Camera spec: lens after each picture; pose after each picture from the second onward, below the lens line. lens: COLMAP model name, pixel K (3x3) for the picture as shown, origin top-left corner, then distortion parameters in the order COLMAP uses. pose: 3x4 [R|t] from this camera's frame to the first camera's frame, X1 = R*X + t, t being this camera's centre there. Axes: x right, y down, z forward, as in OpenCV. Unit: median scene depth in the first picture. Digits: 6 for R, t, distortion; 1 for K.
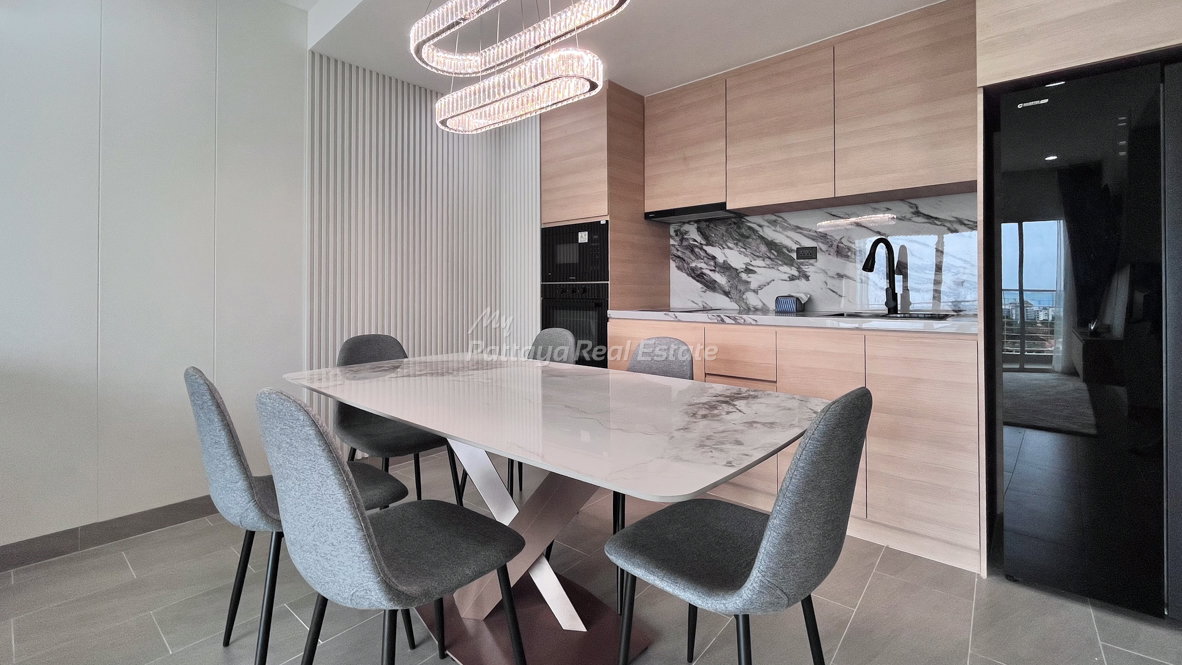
lens RADIAL K [[487.8, 0, 590.2], [0, 487.8, 287.8], [0, 0, 1]] dist [0.000121, -0.000006]
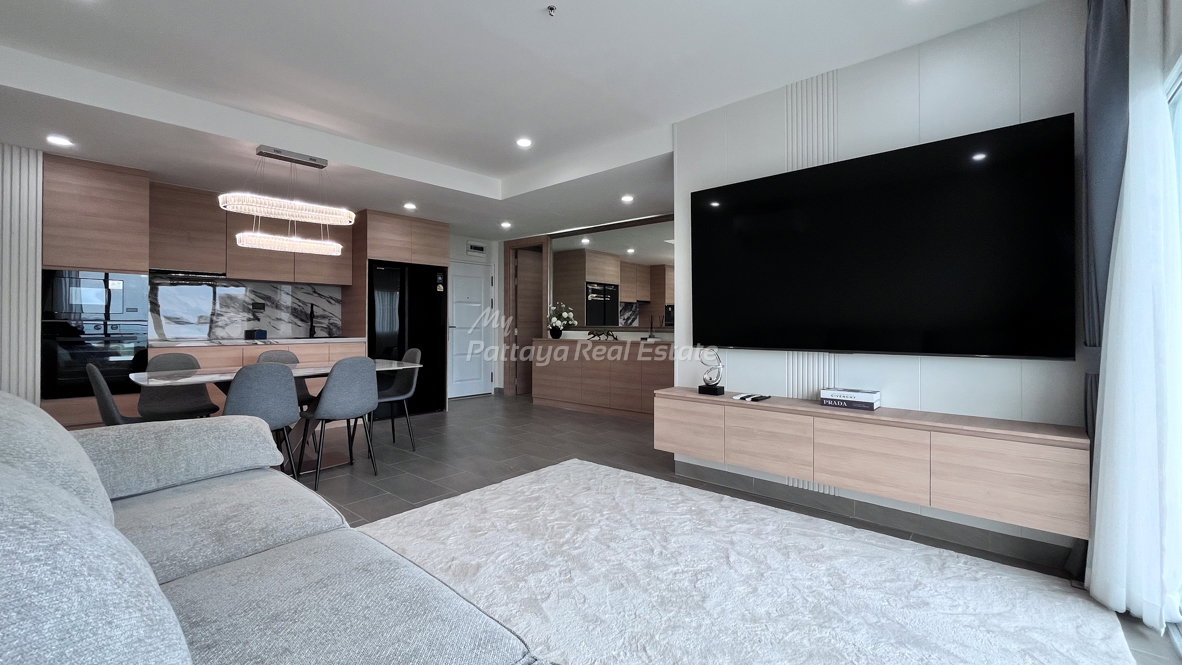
lens RADIAL K [[474.7, 0, 591.0], [0, 474.7, 332.5], [0, 0, 1]] dist [-0.000640, -0.000154]
pose [[0.033017, -0.015450, 0.999335, -1.251210], [-0.014876, 0.999762, 0.015948, -0.019679], [-0.999344, -0.015393, 0.032779, -0.278171]]
